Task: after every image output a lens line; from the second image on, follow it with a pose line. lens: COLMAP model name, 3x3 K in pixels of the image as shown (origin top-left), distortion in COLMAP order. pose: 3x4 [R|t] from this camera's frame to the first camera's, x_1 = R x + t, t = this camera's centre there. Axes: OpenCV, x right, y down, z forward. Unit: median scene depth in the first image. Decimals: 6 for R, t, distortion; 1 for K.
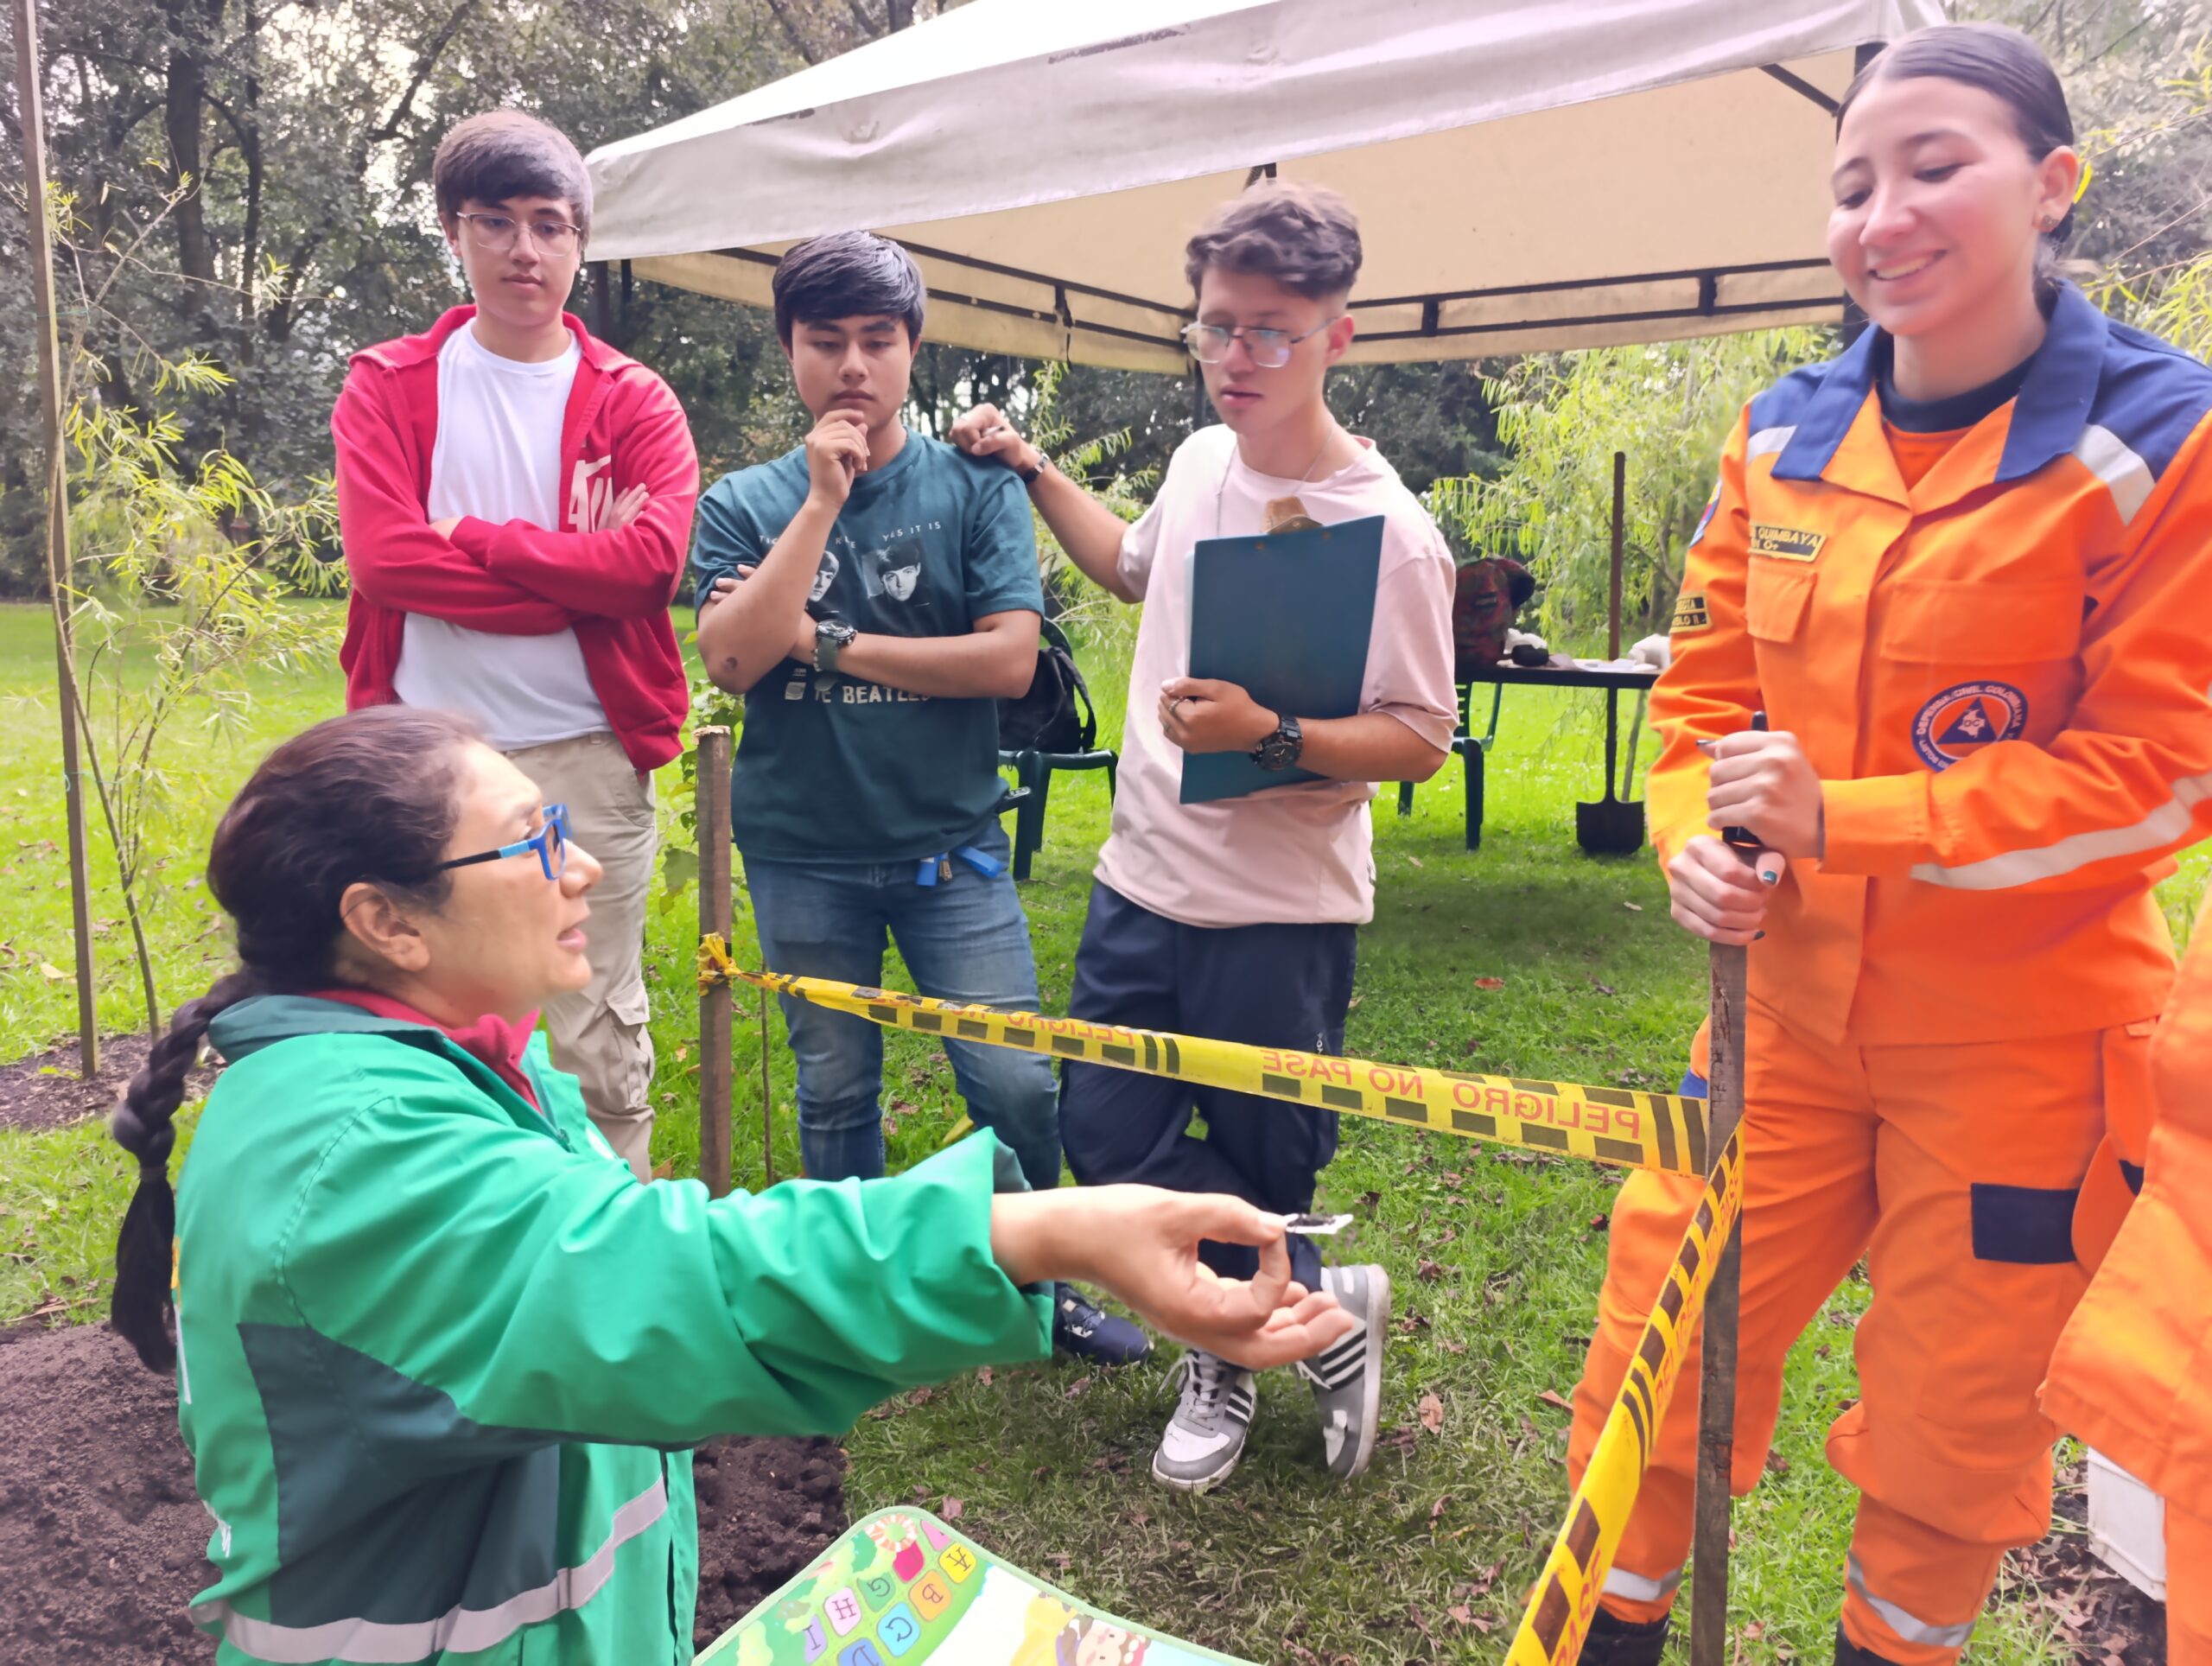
lens RADIAL K [[1533.1, 0, 1106.0], [0, 1533.1, 833.0], [0, 0, 1]] dist [0.036756, -0.034985]
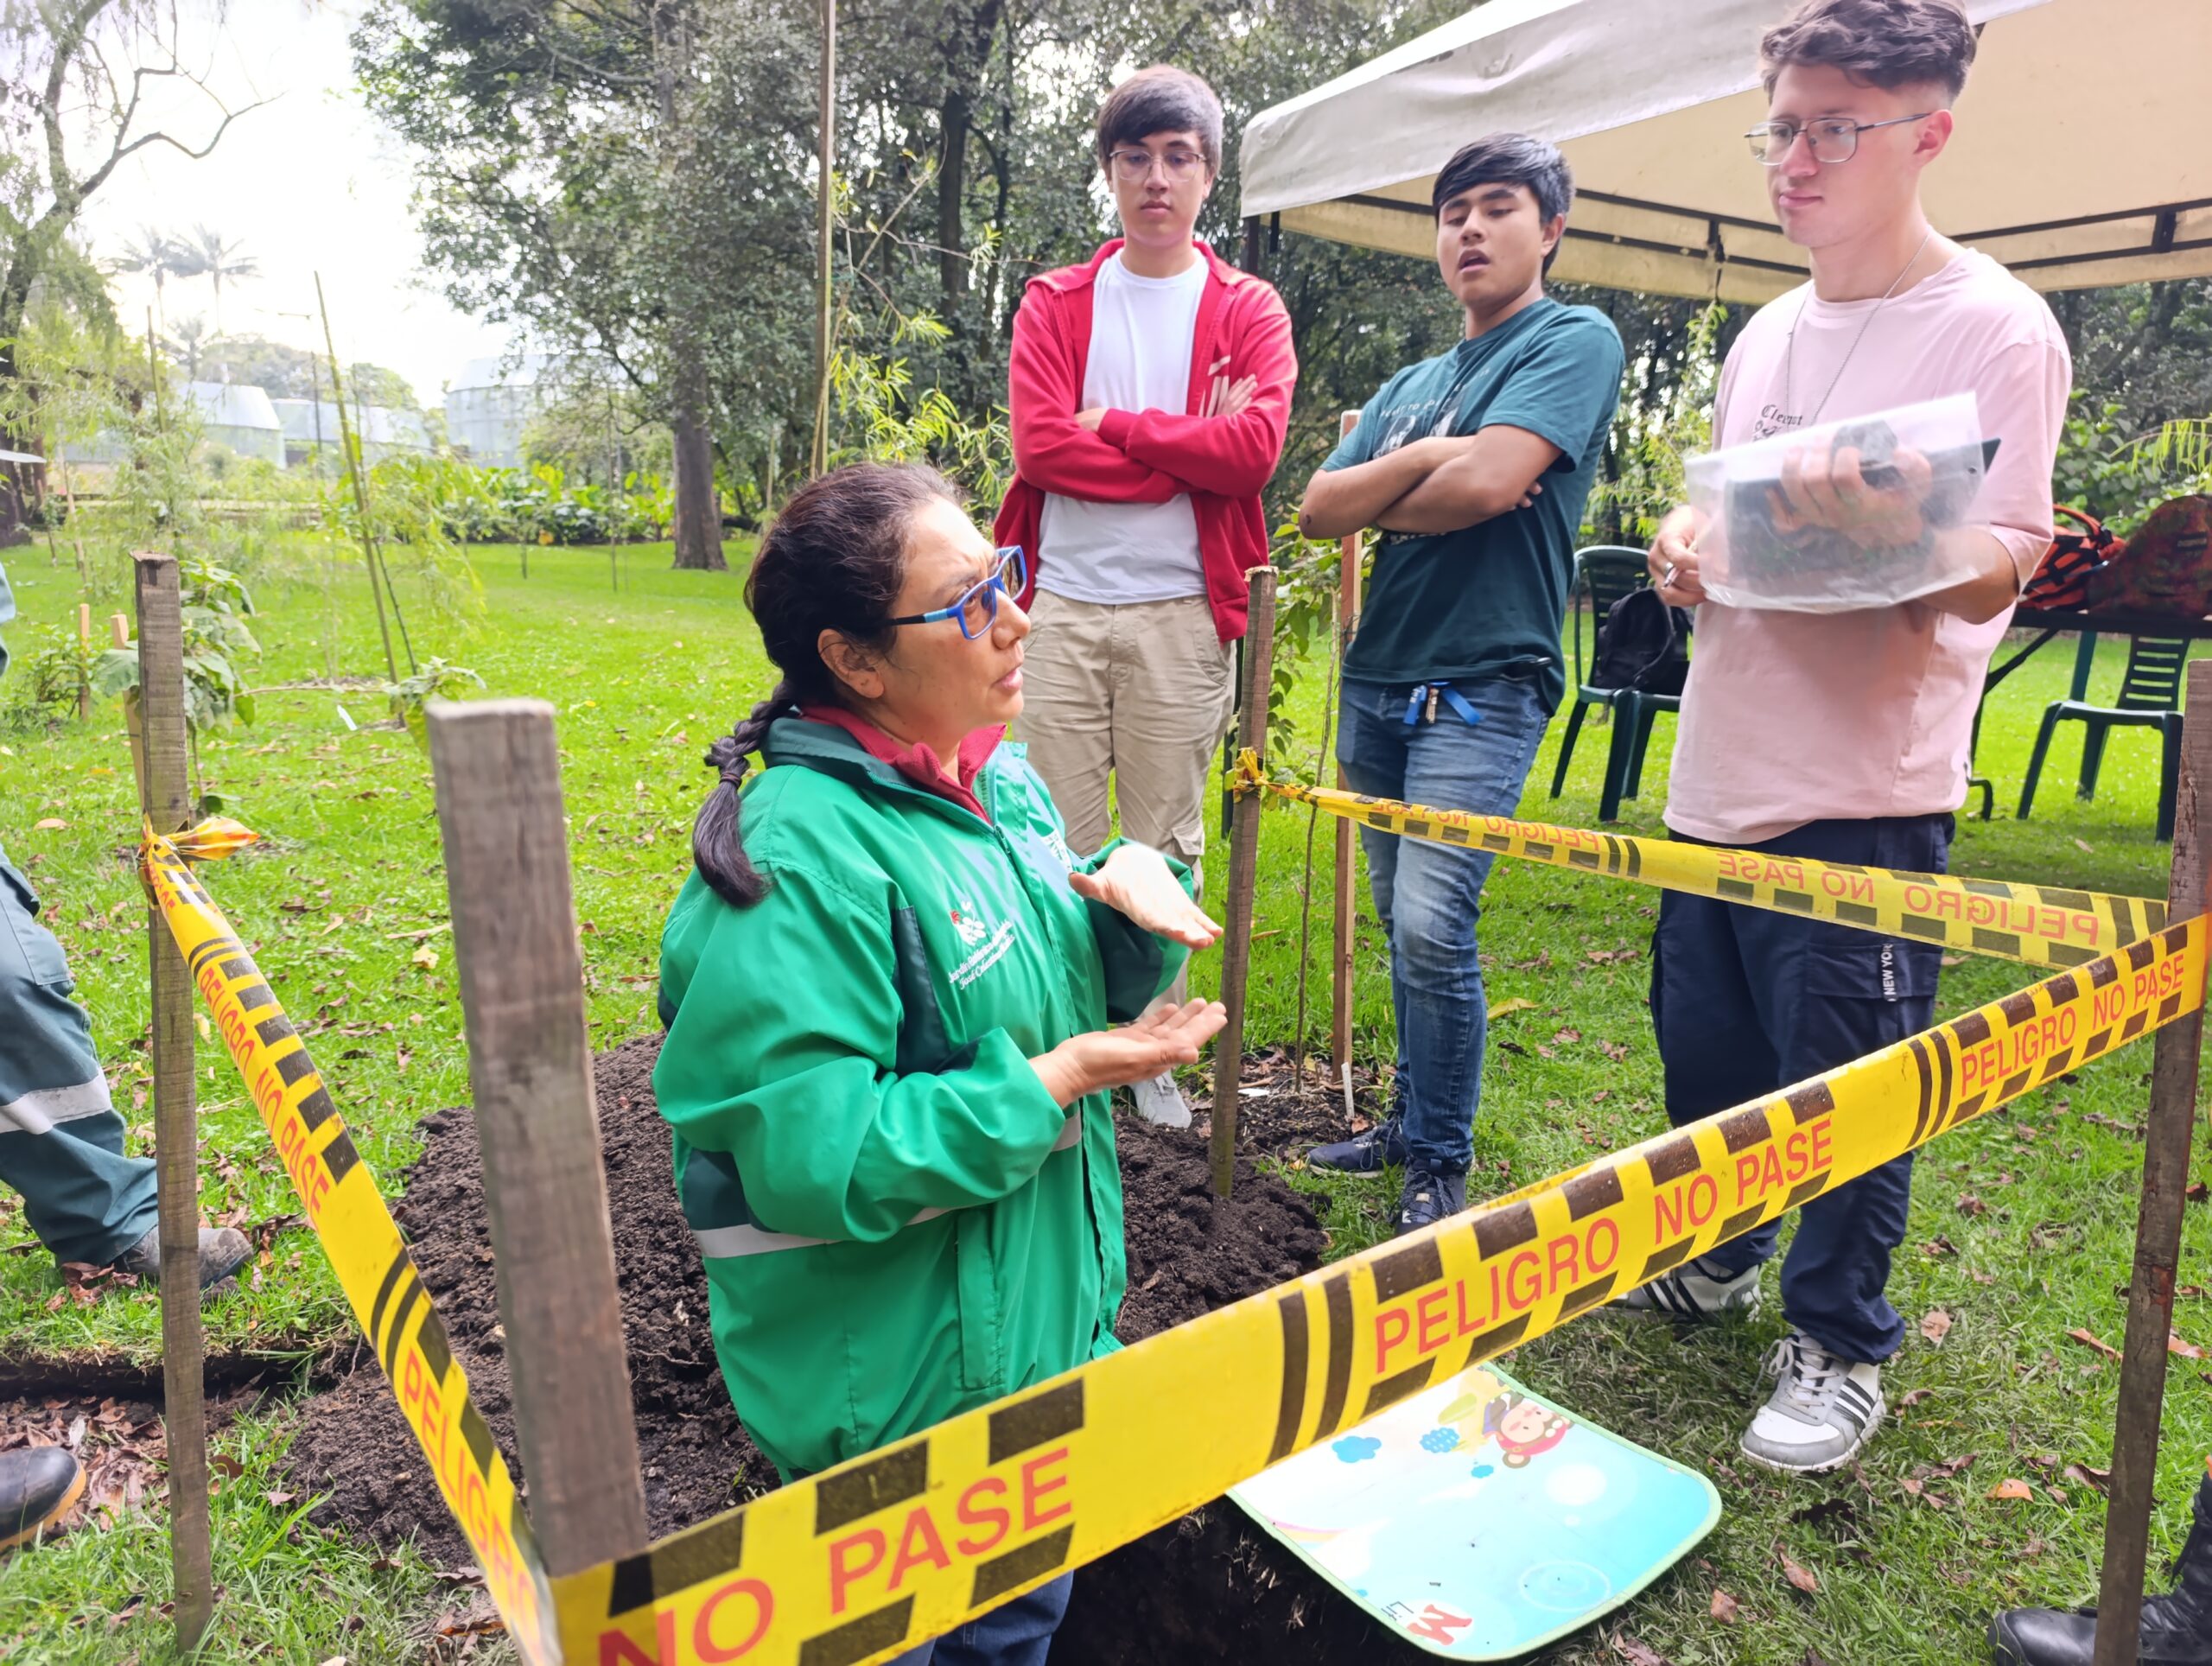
lens RADIAL K [[1541.9, 0, 1106.0], [0, 1541.9, 833.0], [0, 0, 1]] dist [-0.008690, -0.002519]
pose [[0.914002, 0.088085, -0.396033, 0.073493], [-0.086146, 0.996023, 0.022717, 0.076779], [0.396459, 0.013353, 0.917955, -0.063796]]
